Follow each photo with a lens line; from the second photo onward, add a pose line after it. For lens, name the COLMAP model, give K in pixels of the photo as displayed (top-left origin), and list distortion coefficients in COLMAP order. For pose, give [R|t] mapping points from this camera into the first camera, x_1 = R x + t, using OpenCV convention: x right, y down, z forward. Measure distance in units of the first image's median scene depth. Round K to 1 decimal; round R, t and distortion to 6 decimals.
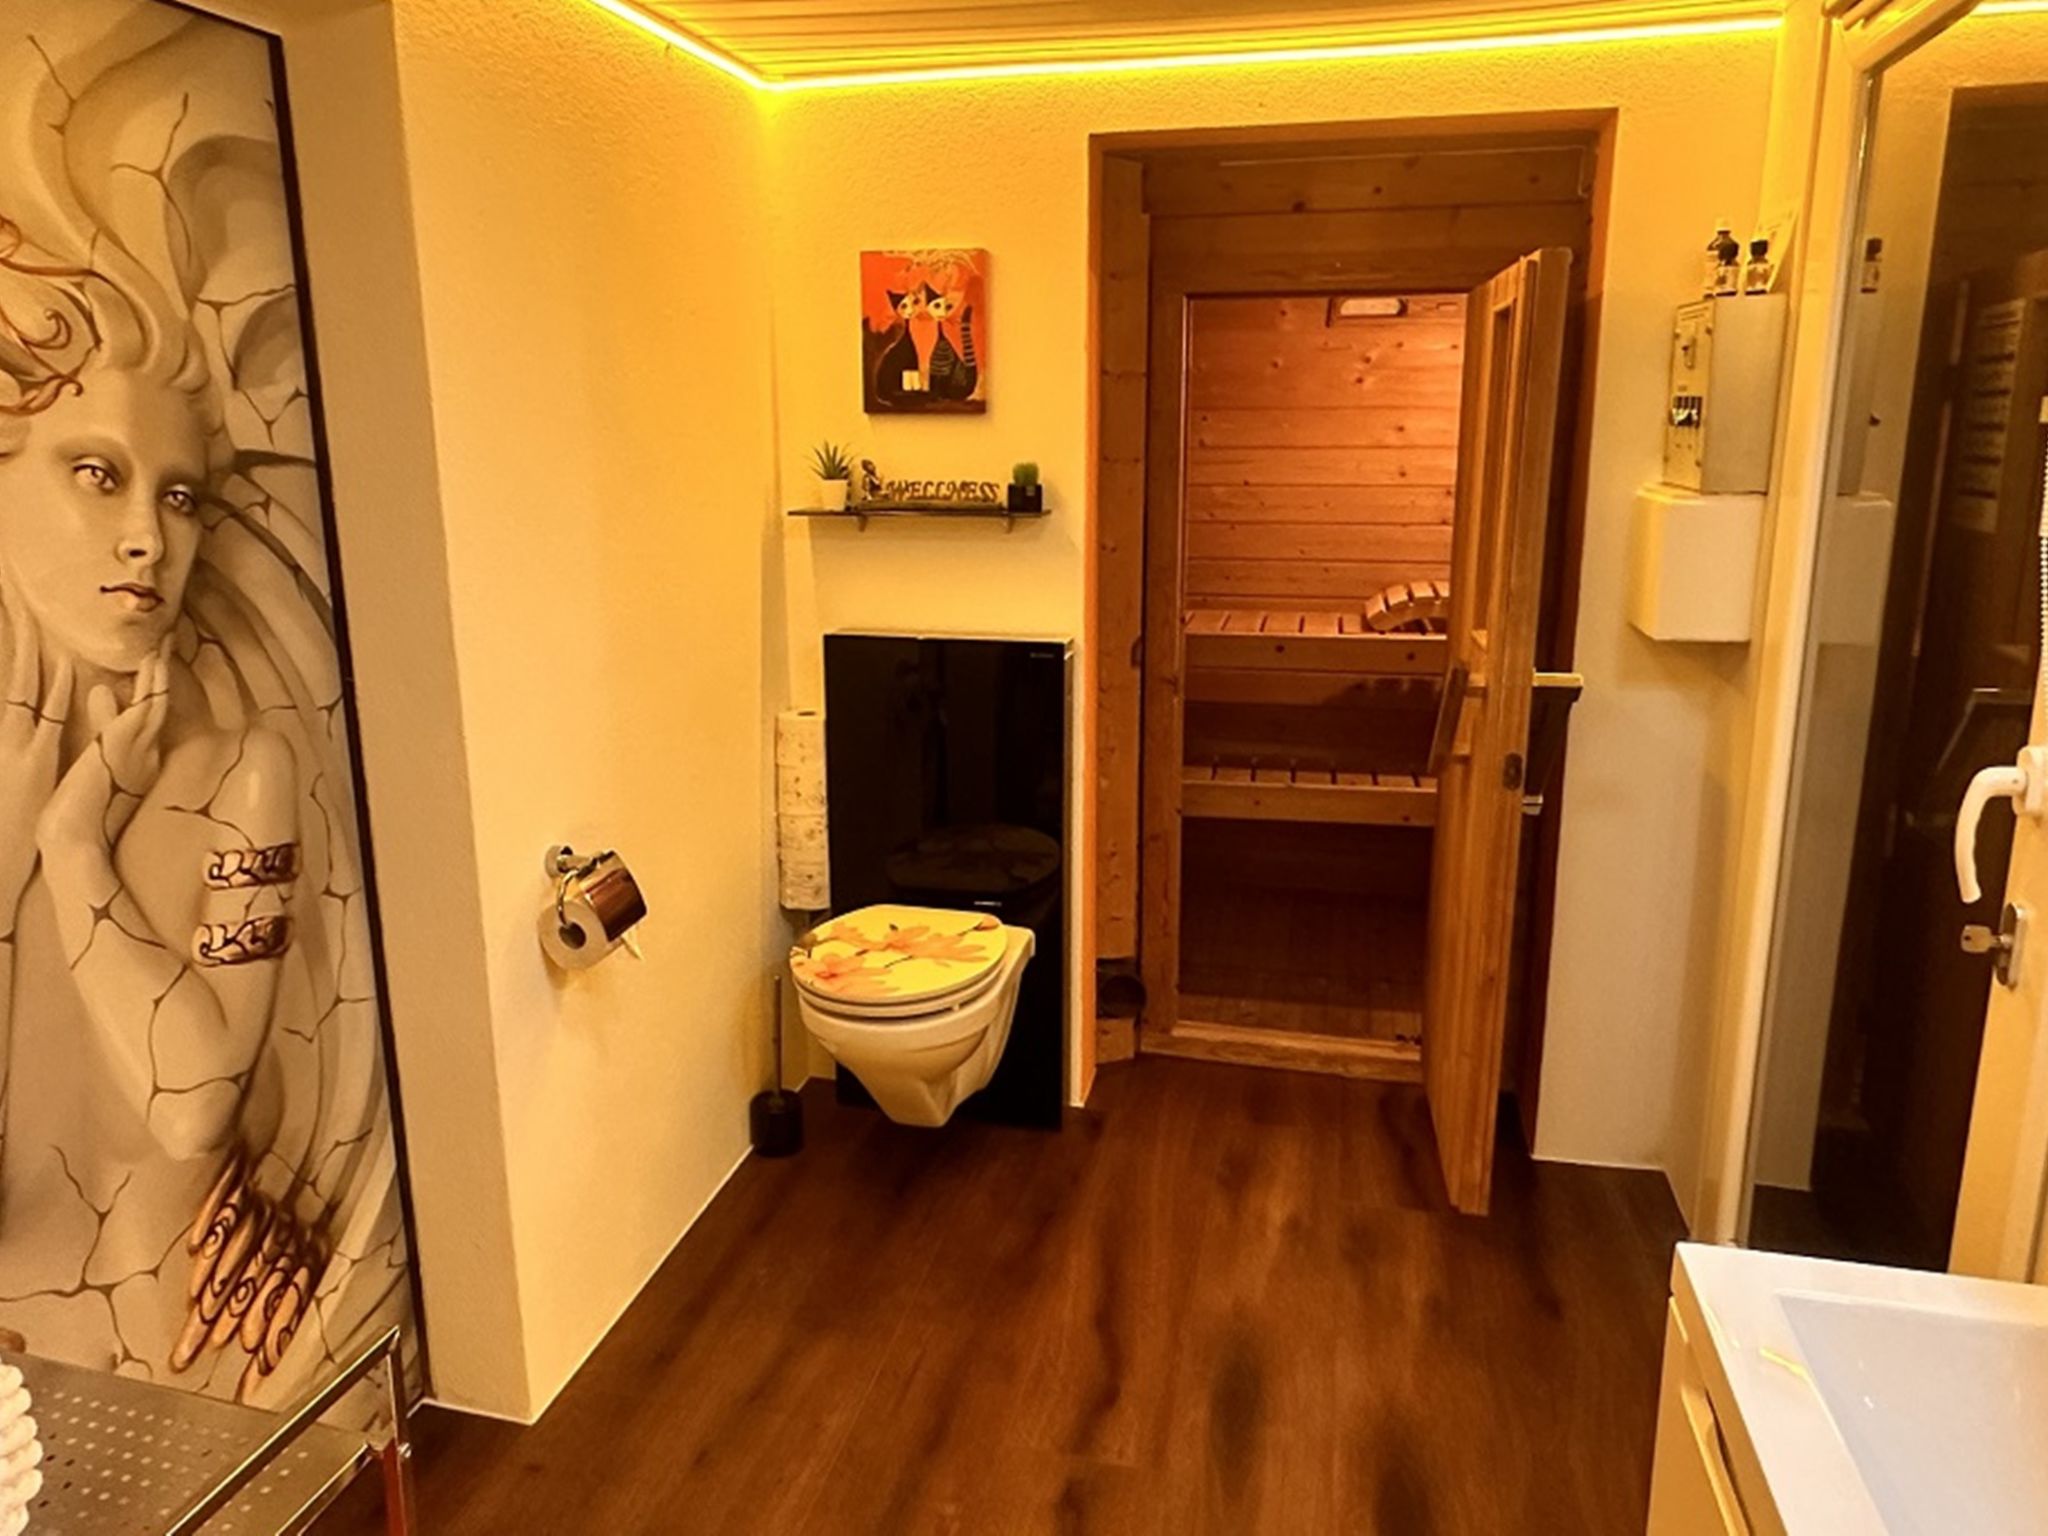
lens RADIAL K [[1388.0, 0, 1005.7], [0, 1388.0, 767.1], [0, 0, 1]] dist [-0.005916, 0.010874]
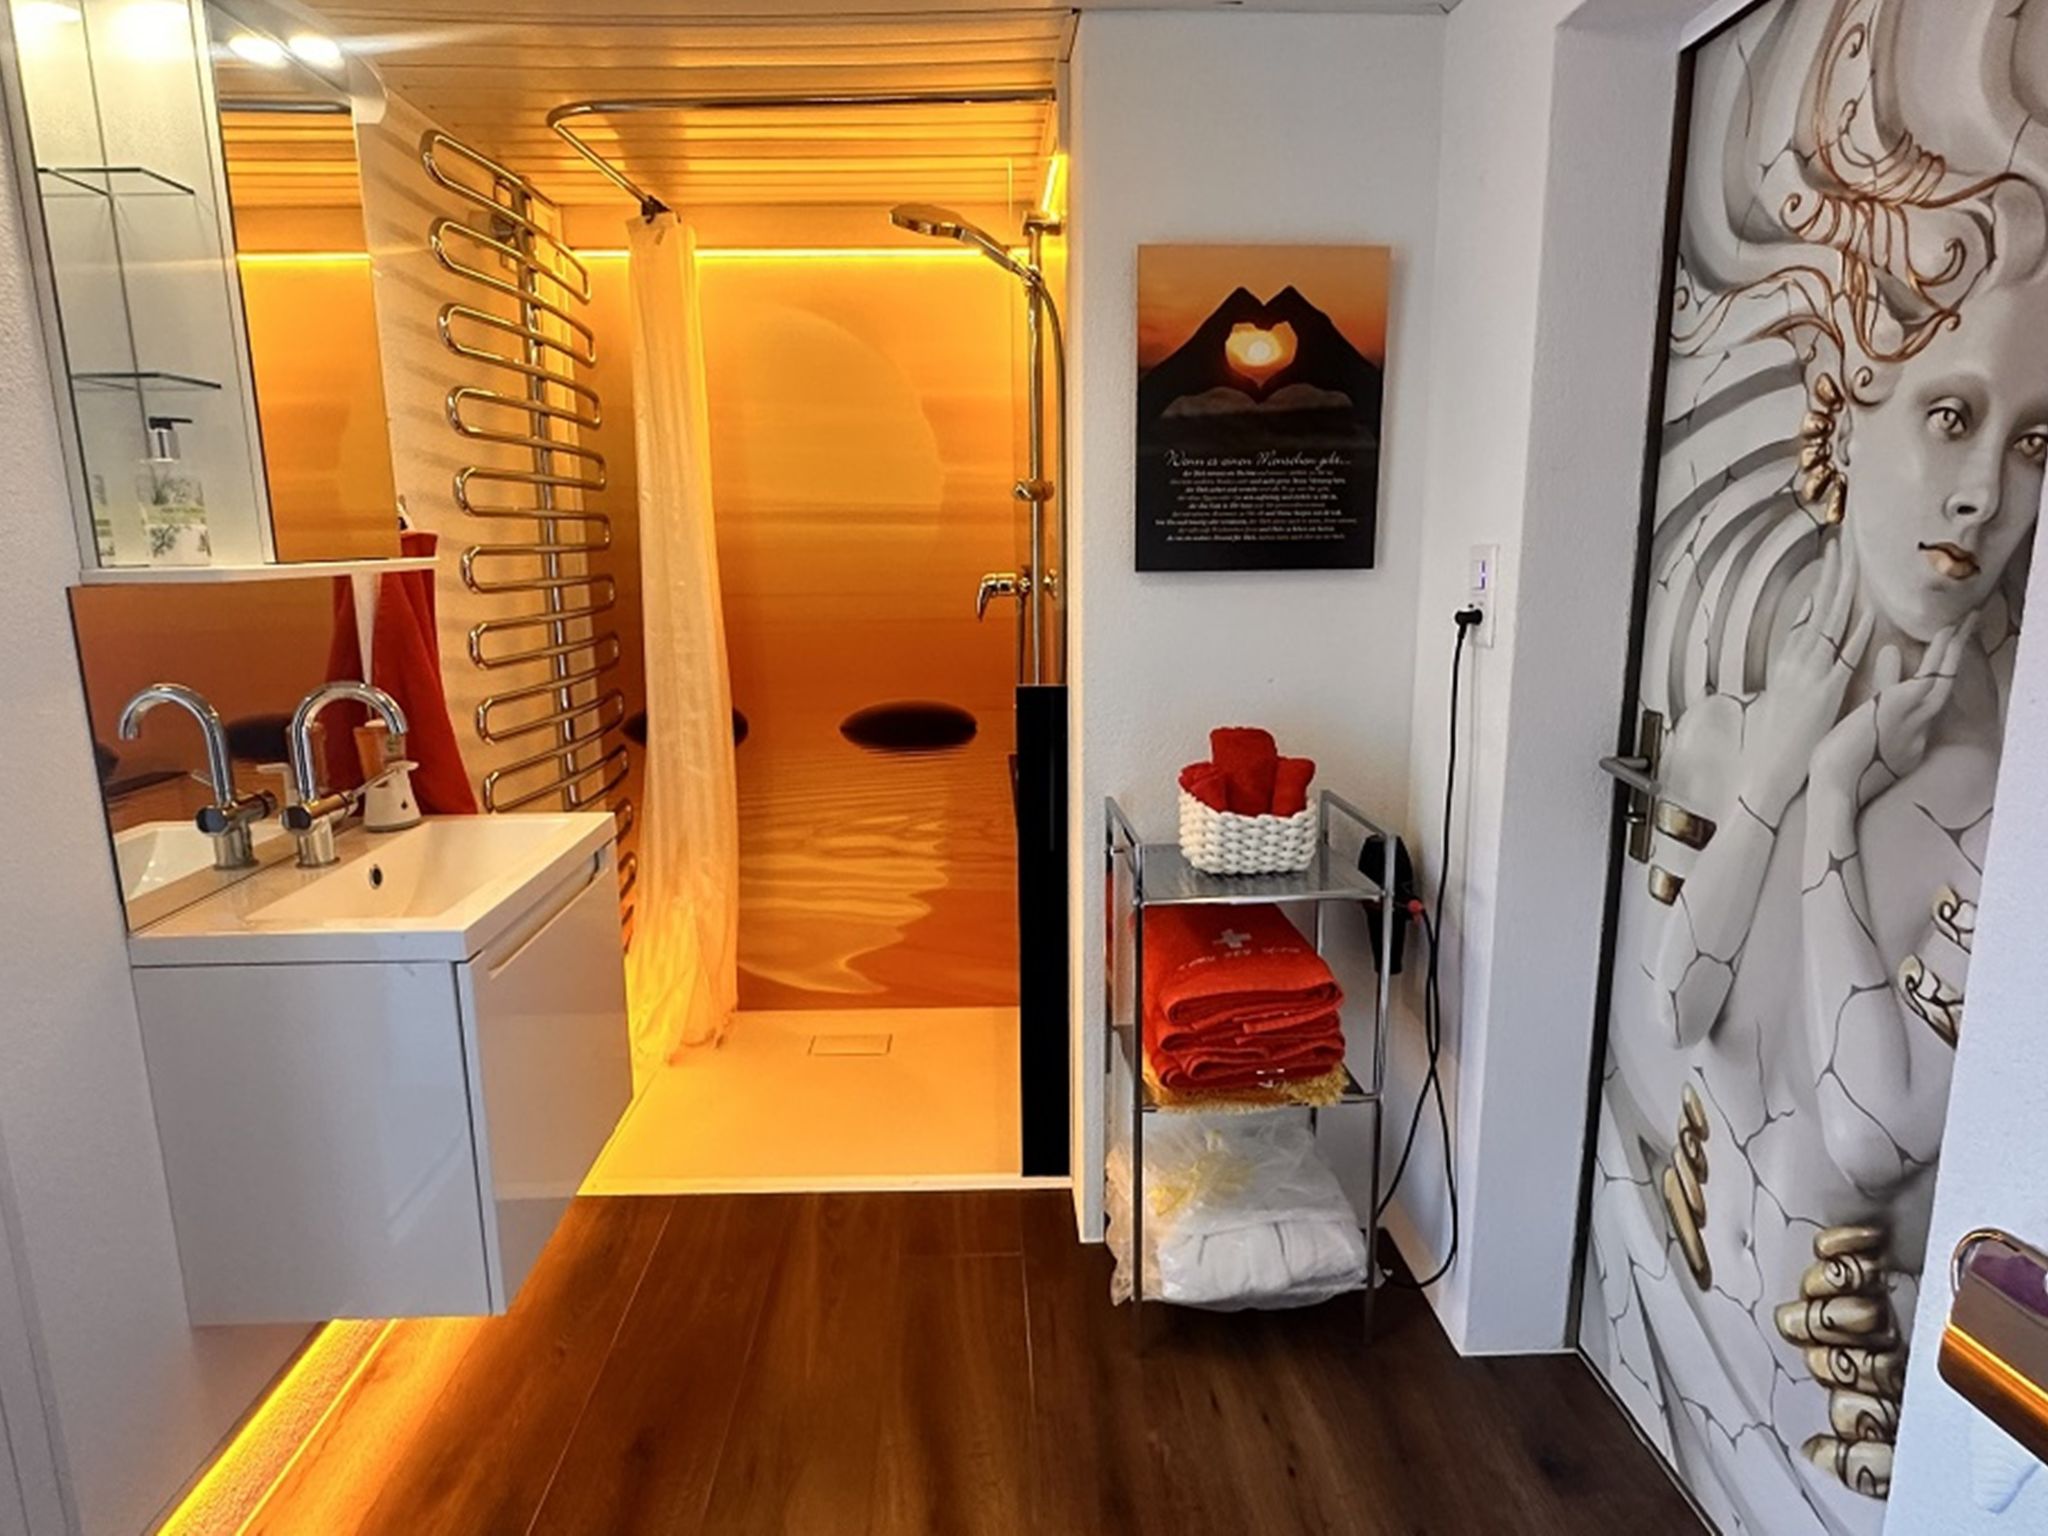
lens RADIAL K [[1202.4, 0, 1007.3], [0, 1202.4, 774.2], [0, 0, 1]] dist [-0.006336, 0.006203]
pose [[-0.965040, 0.075612, -0.250959, 0.143320], [-0.040166, 0.903511, 0.426677, -0.302074], [0.259007, 0.421841, -0.868888, 1.575940]]
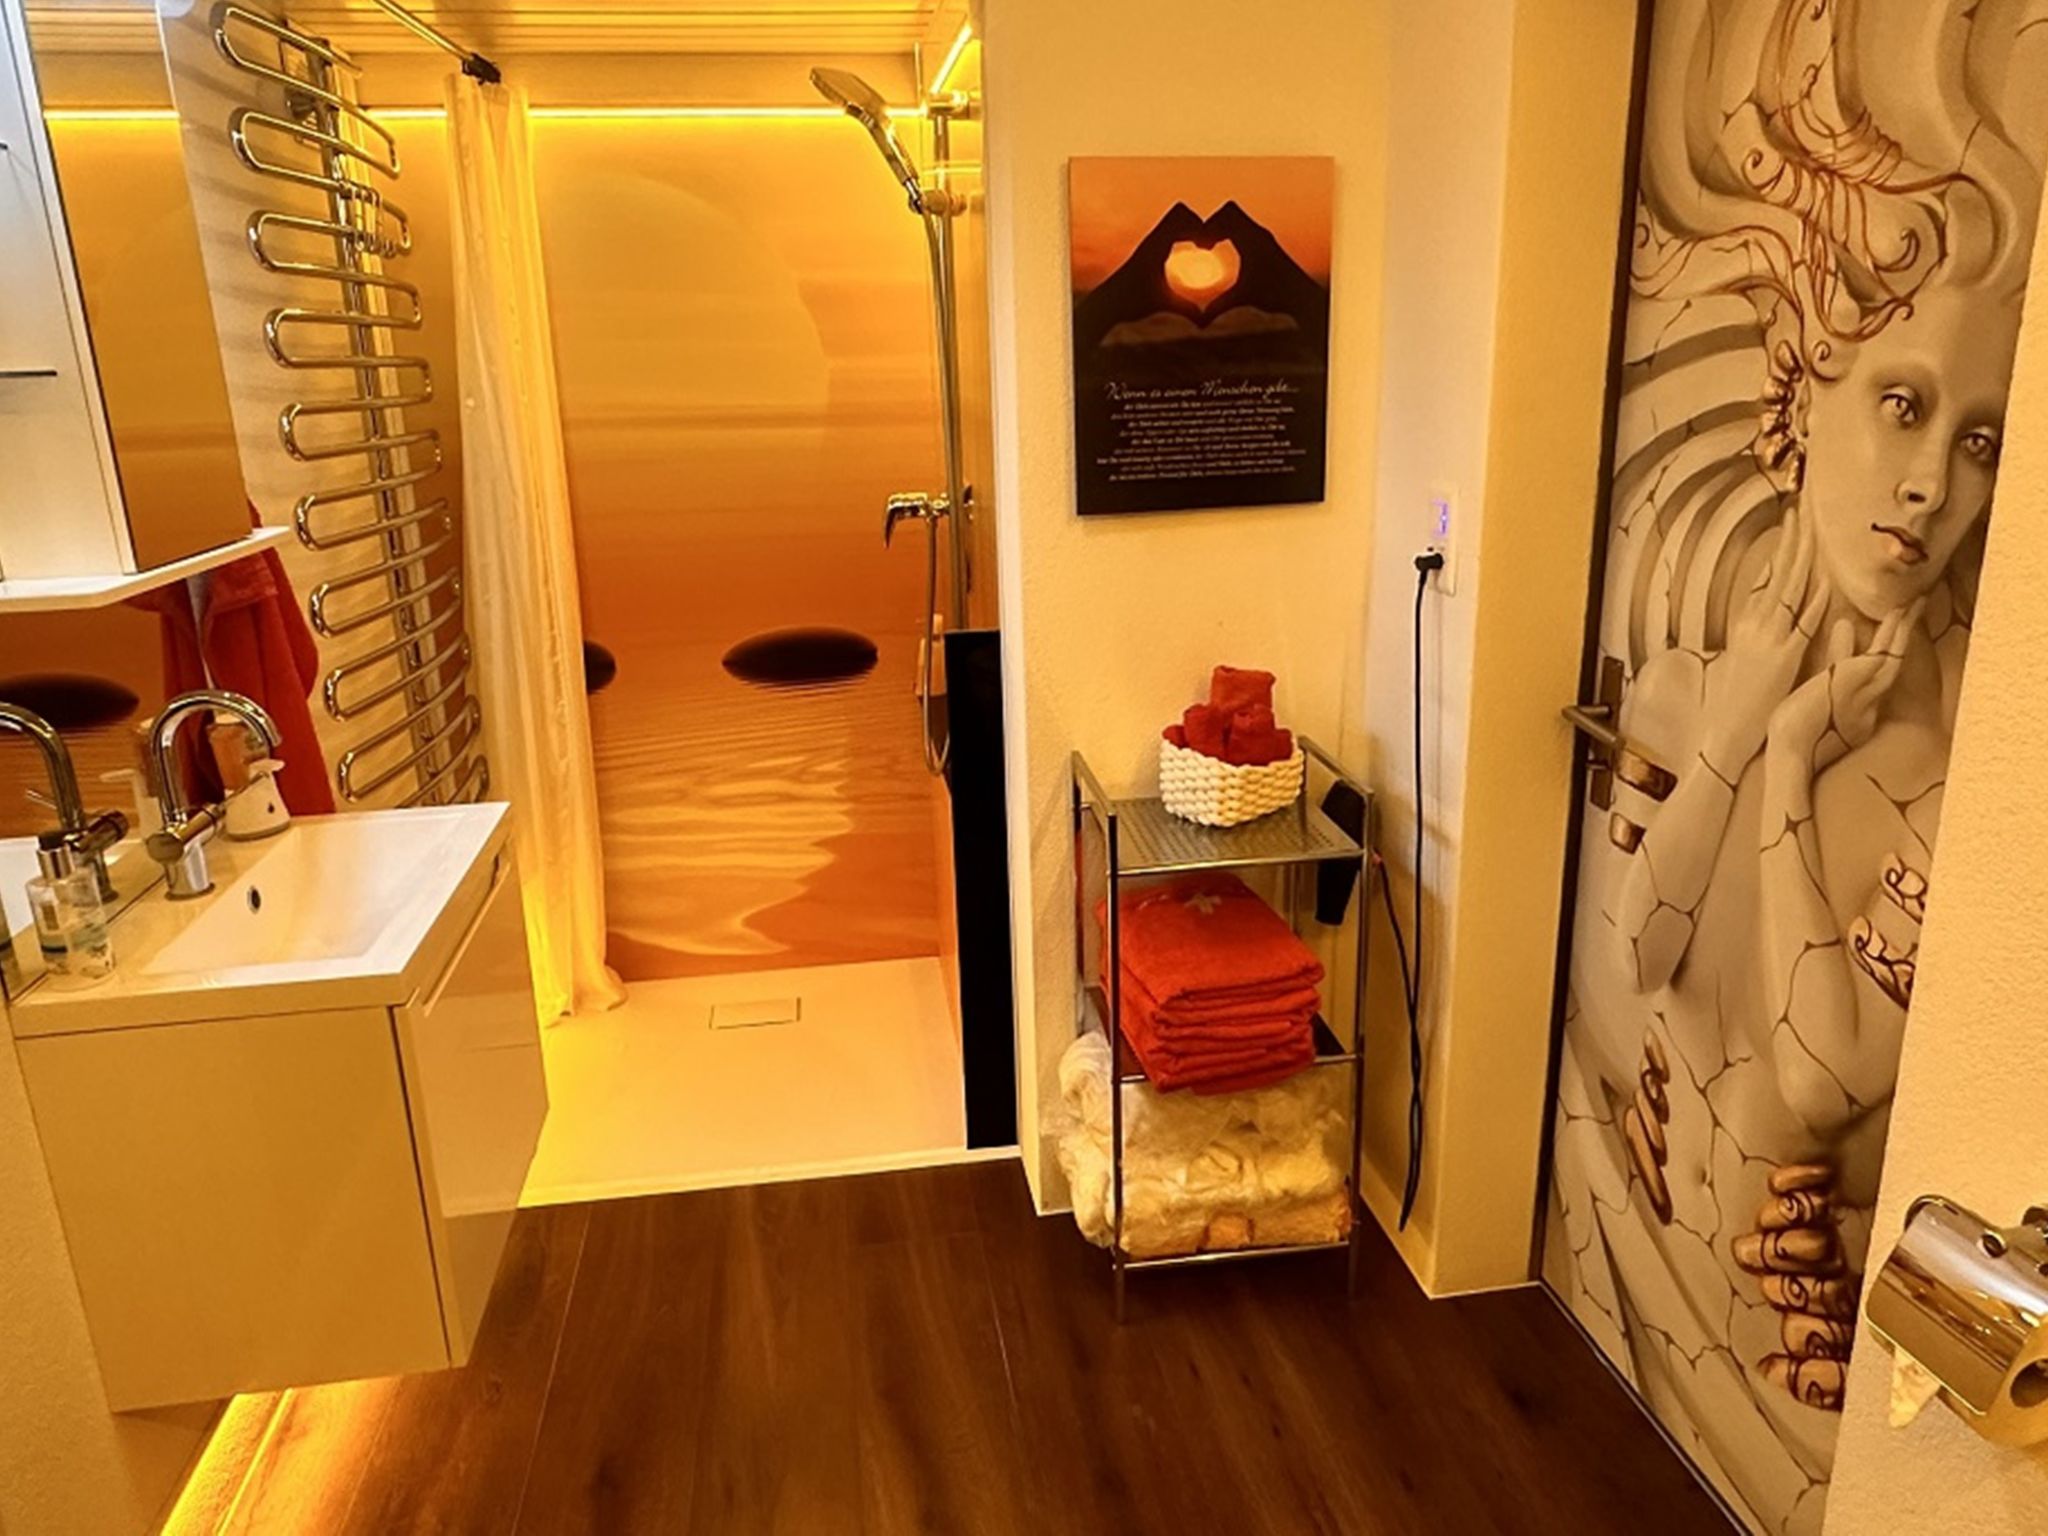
lens RADIAL K [[1388.0, 0, 1016.4], [0, 1388.0, 760.2], [0, 0, 1]] dist [-0.005916, 0.010874]
pose [[-0.925799, 0.145349, -0.348956, 0.243306], [-0.050872, 0.866819, 0.496020, -0.424255], [0.374578, 0.476967, -0.795106, 1.587840]]
